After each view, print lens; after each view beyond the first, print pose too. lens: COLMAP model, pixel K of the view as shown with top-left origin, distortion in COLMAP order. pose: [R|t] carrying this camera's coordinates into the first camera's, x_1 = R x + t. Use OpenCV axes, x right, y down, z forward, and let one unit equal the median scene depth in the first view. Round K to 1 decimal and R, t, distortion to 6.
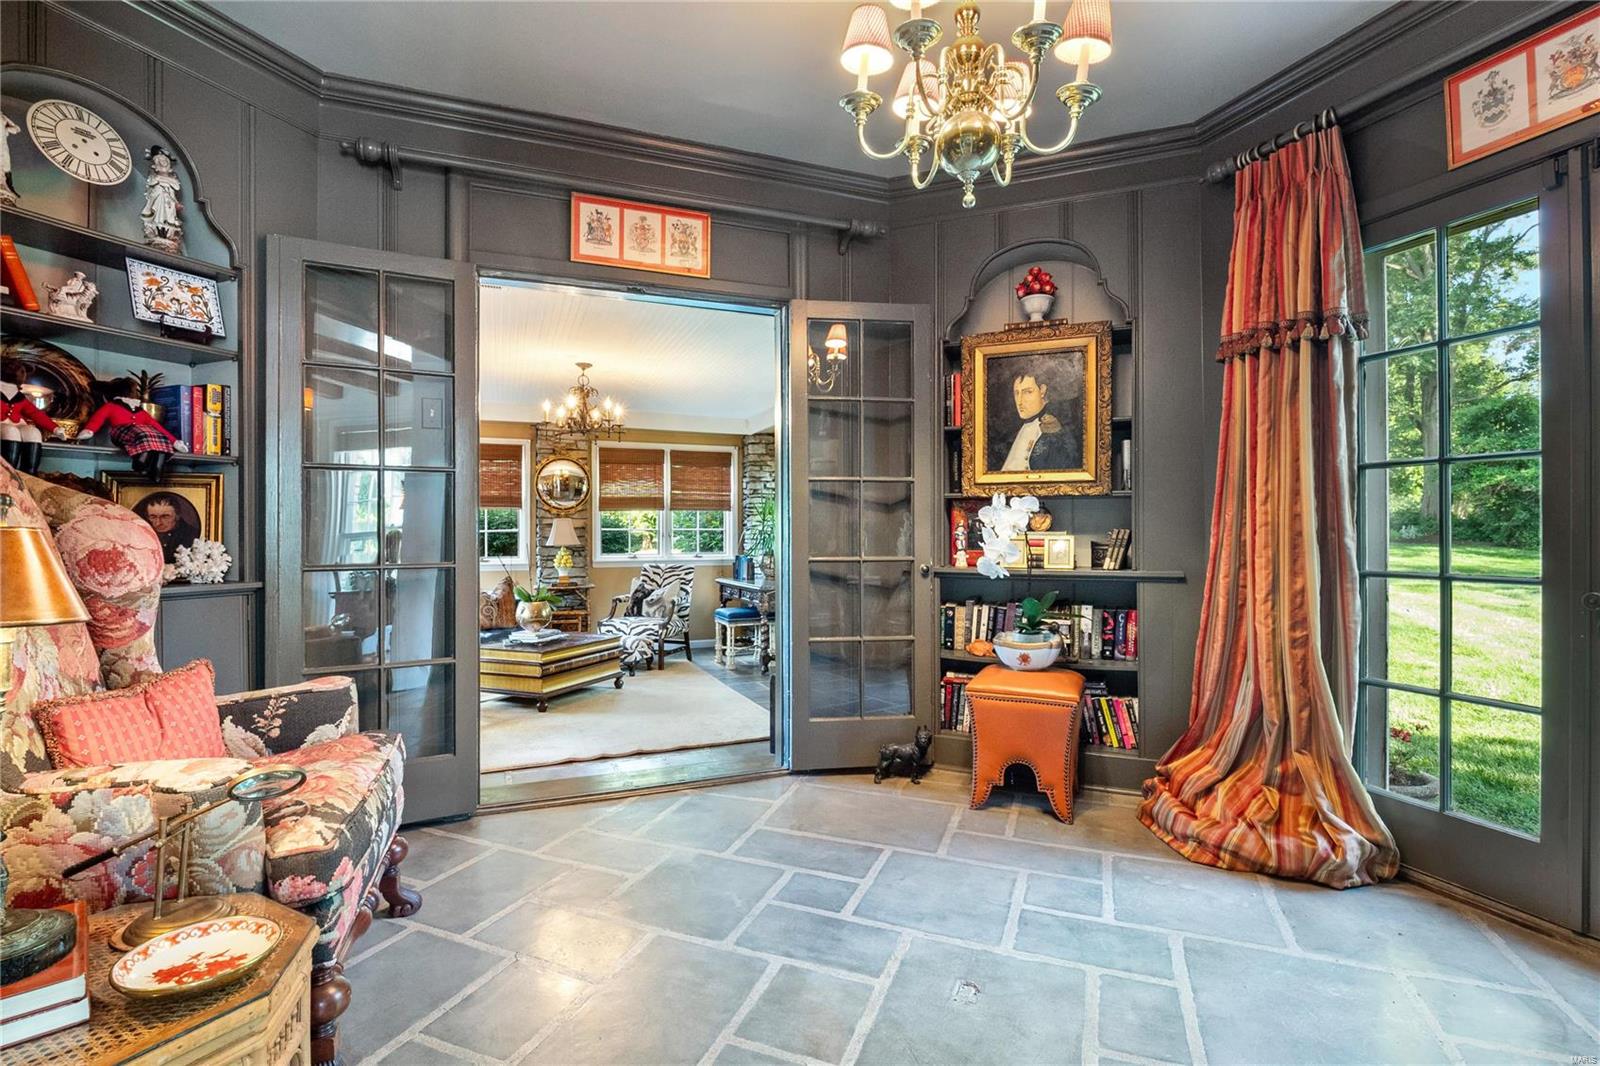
lens RADIAL K [[755.1, 0, 797.6], [0, 755.1, 530.0], [0, 0, 1]] dist [-0.012067, -0.000697]
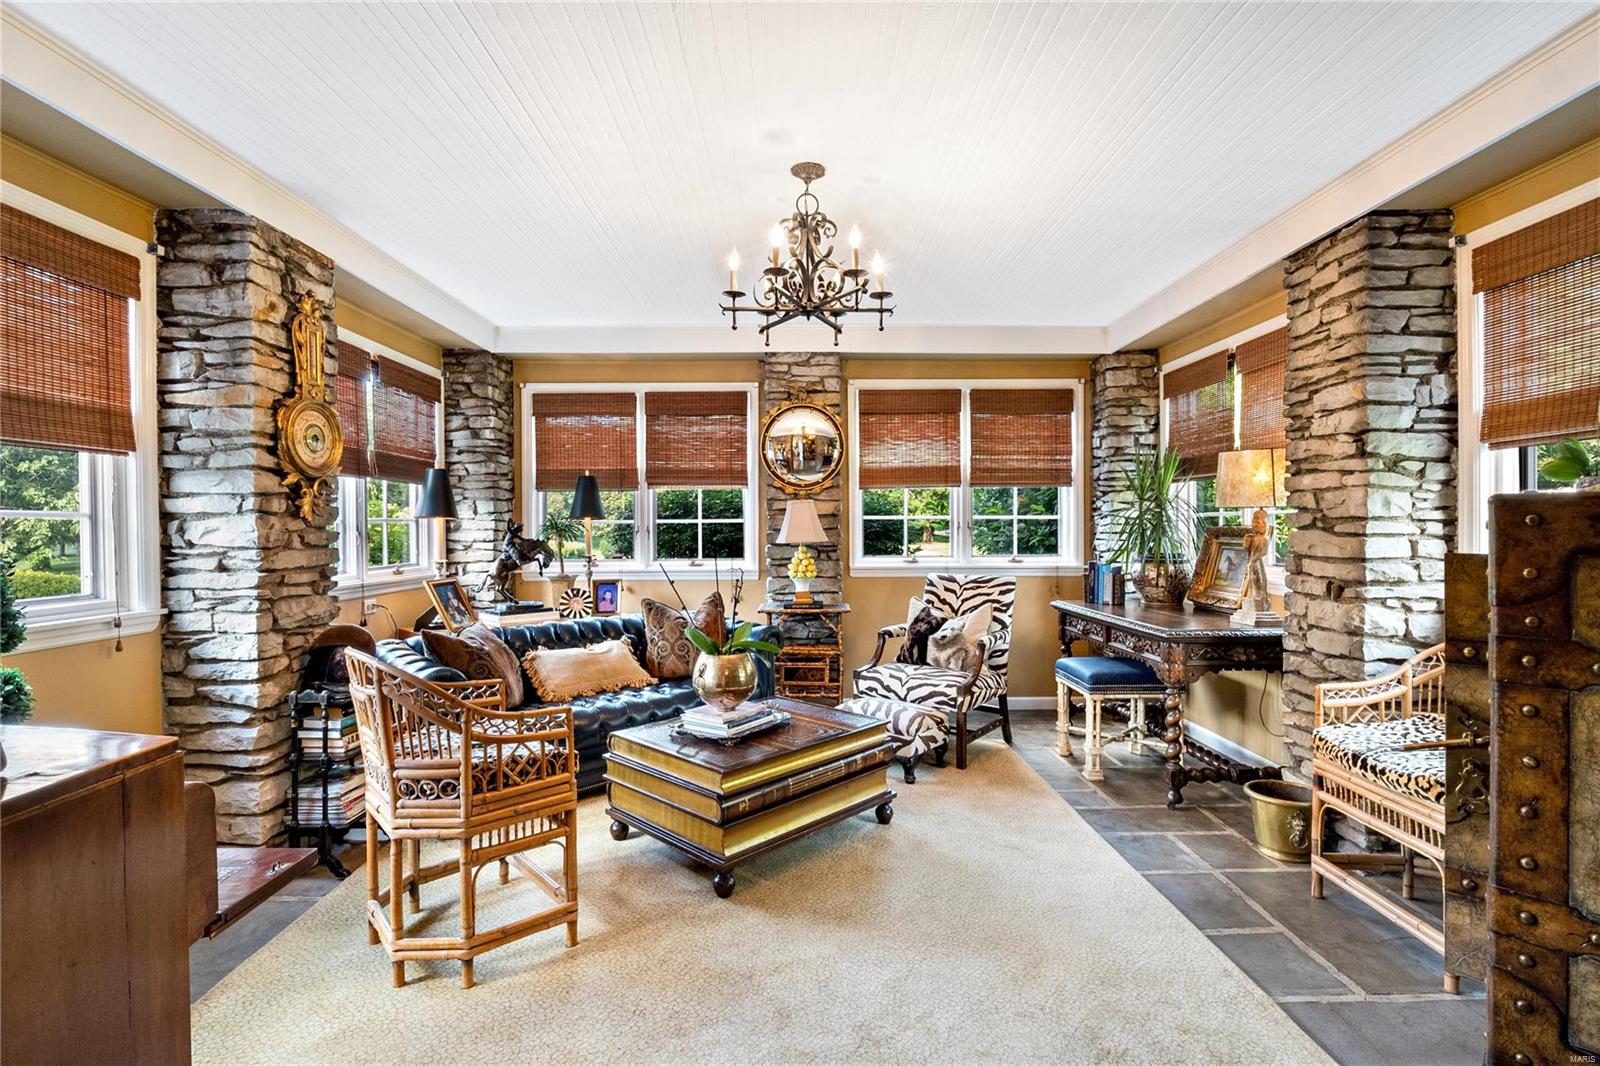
lens RADIAL K [[768.0, 0, 800.0], [0, 768.0, 533.0], [0, 0, 1]] dist [-0.013282, -0.000361]
pose [[0.935760, 0.001225, -0.352636, -0.083814], [0.003641, 0.999907, 0.013134, 0.003576], [0.352619, -0.013574, 0.935668, 0.388519]]
